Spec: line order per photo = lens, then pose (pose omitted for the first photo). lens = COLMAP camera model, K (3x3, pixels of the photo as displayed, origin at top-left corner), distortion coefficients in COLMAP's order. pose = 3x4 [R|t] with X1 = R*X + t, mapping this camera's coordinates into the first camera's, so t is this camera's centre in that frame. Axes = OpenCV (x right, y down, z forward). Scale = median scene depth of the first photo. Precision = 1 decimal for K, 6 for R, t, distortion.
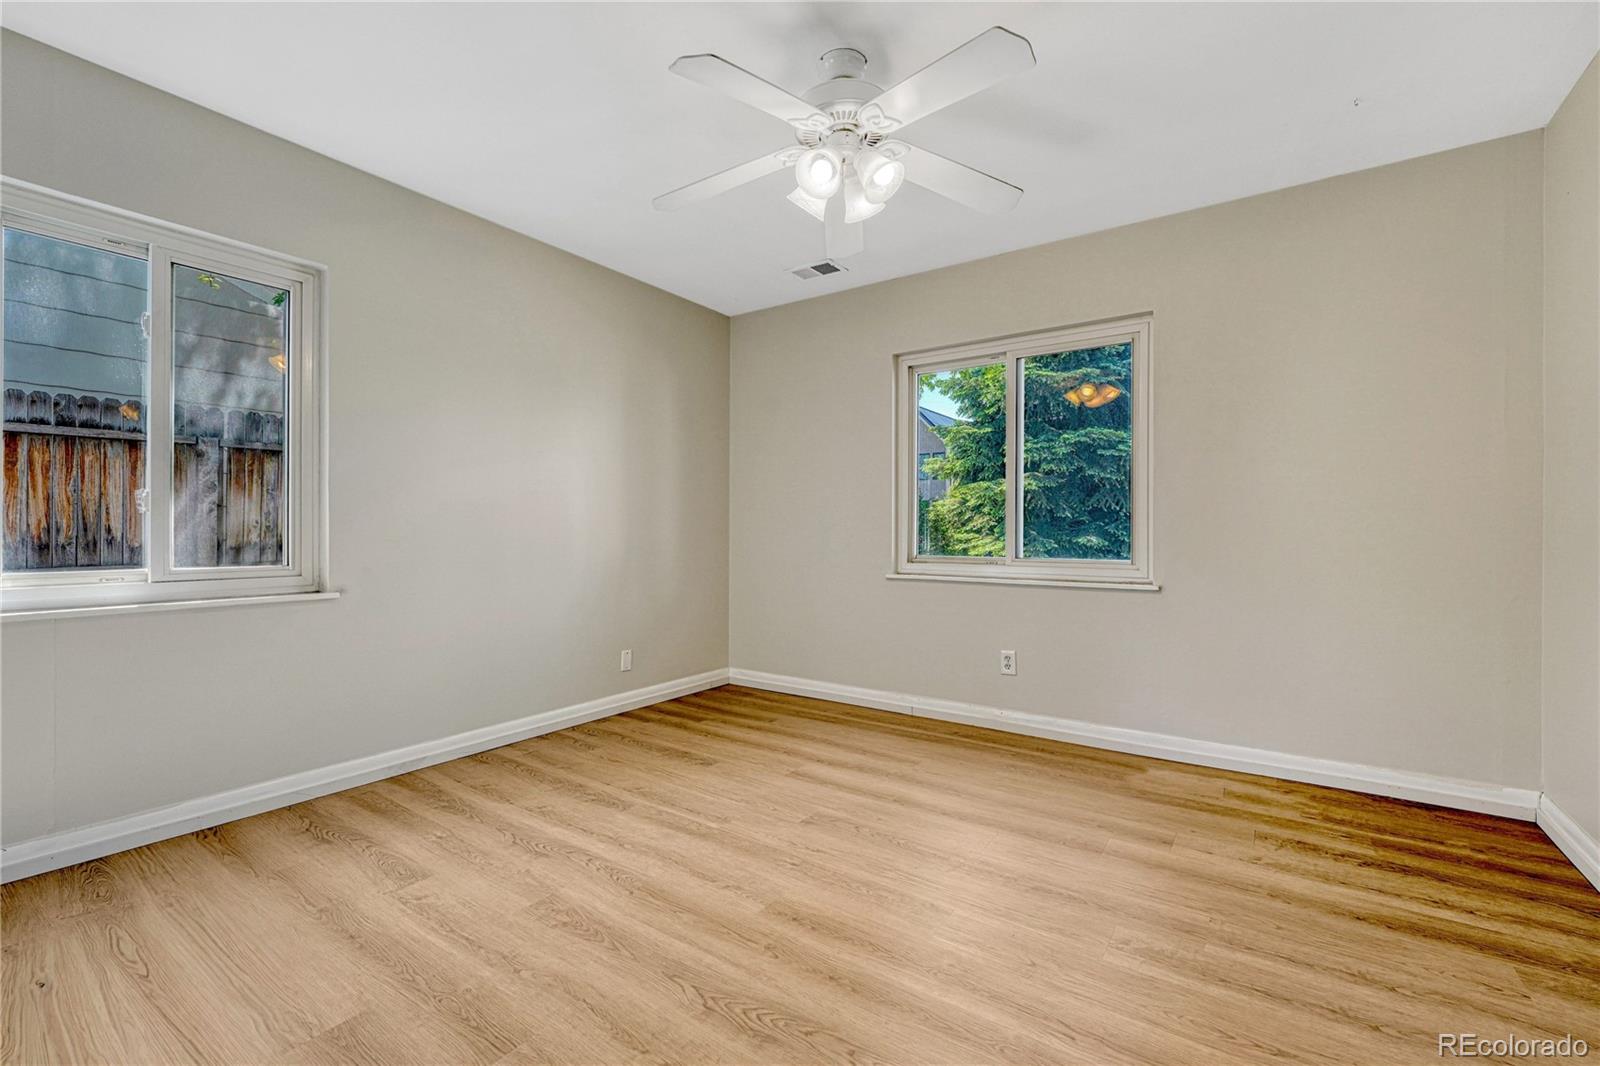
lens RADIAL K [[672.8, 0, 796.5], [0, 672.8, 540.3], [0, 0, 1]] dist [-0.001288, 0.000168]
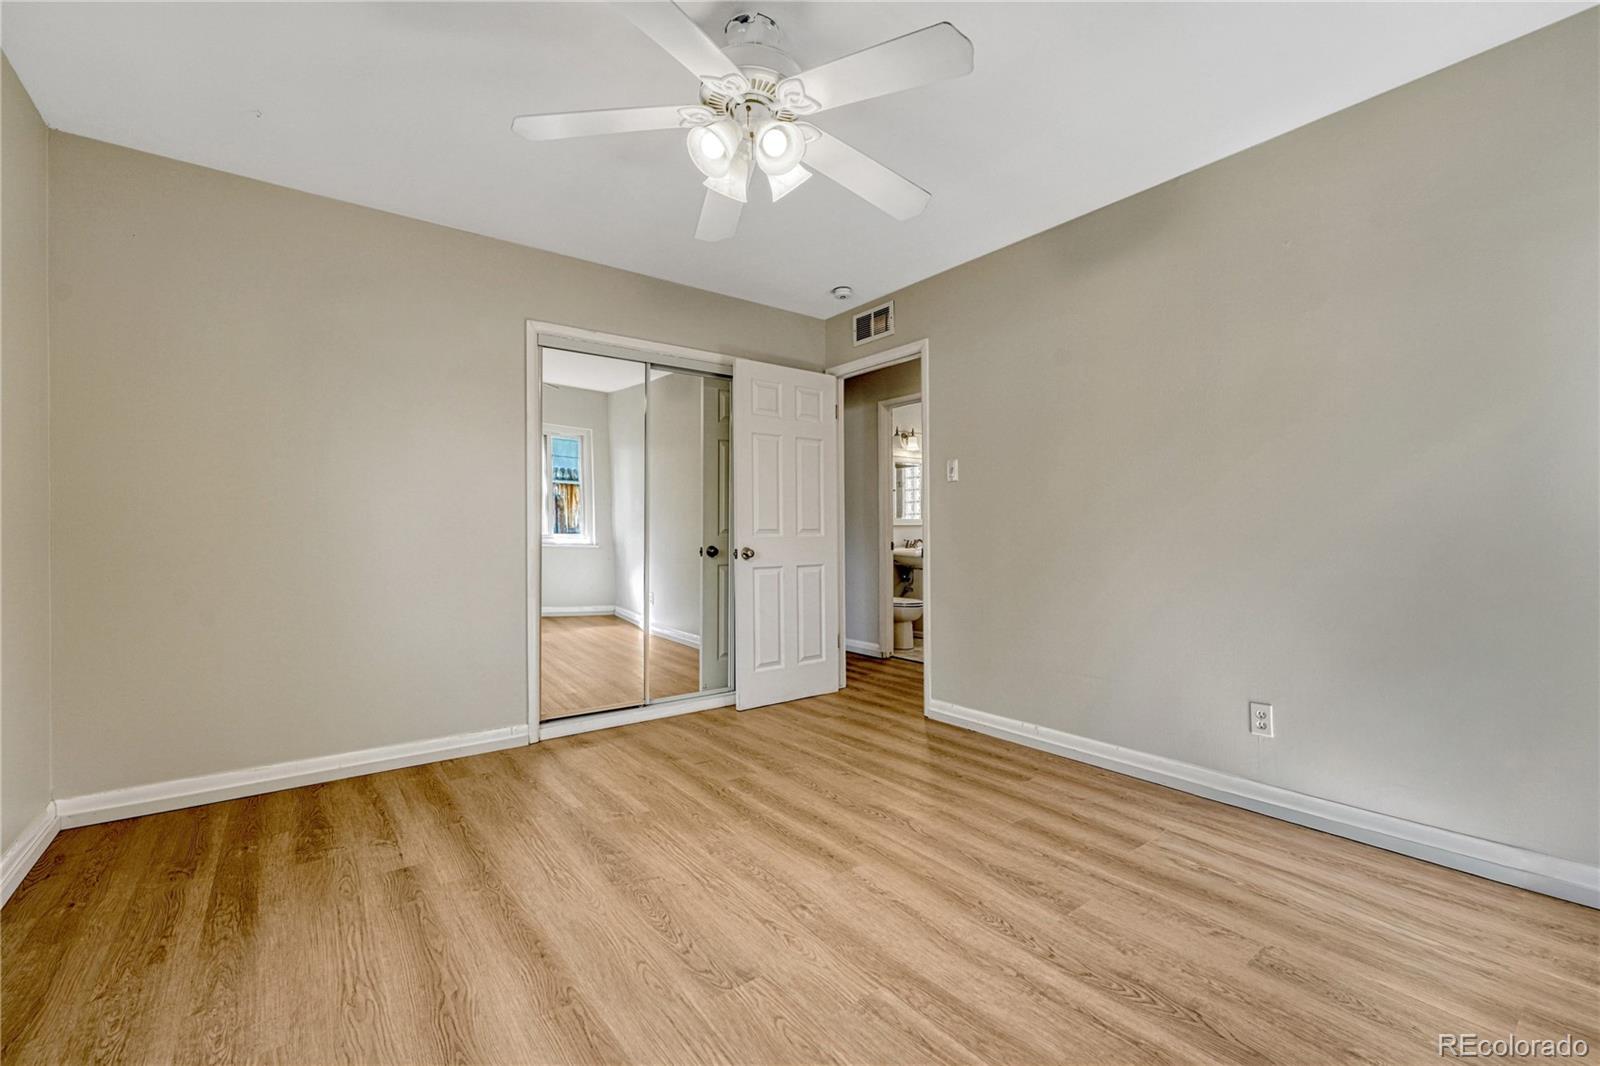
lens RADIAL K [[676.9, 0, 800.0], [0, 676.9, 533.0], [0, 0, 1]] dist [-0.012104, -0.000042]
pose [[-0.951484, 0.002646, 0.307686, -0.238900], [0.006254, 0.999923, 0.010741, -0.020281], [-0.307634, 0.012144, -0.951427, 1.602586]]
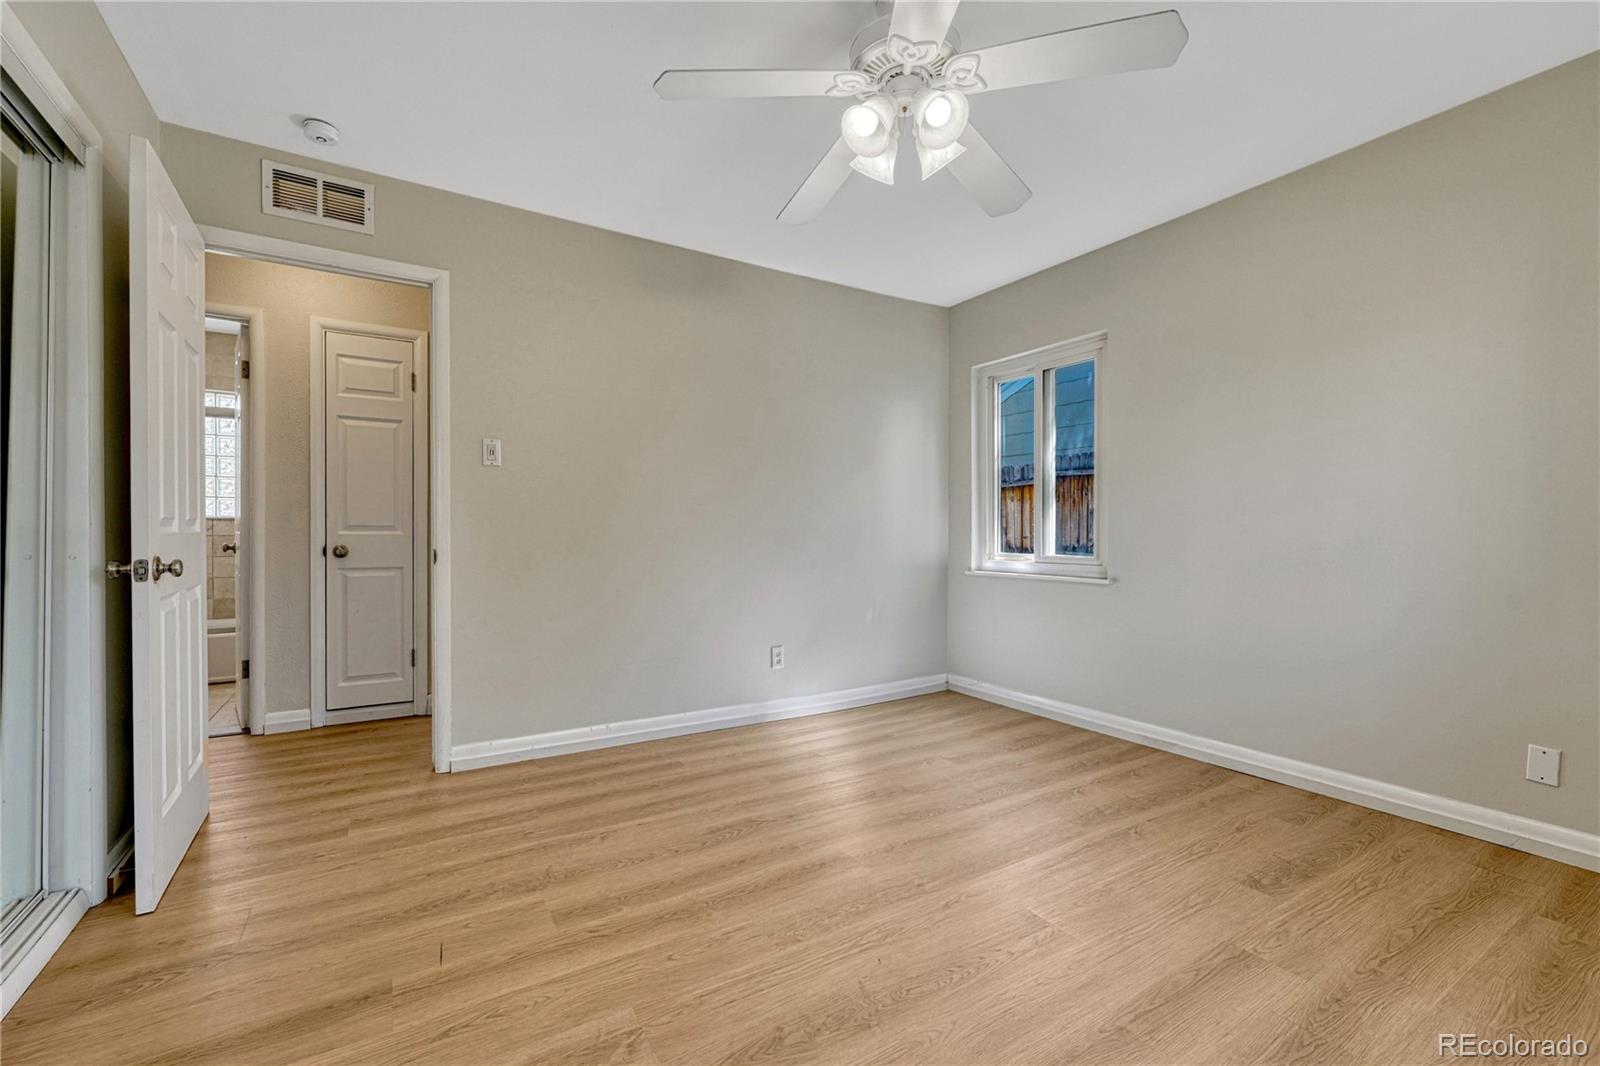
lens RADIAL K [[672.8, 0, 796.5], [0, 672.8, 540.3], [0, 0, 1]] dist [-0.001288, 0.000168]
pose [[-0.396782, 0.009202, -0.917867, 0.802637], [-0.015132, 0.999748, 0.016564, -0.011384], [0.917788, 0.020462, -0.396543, 1.046462]]
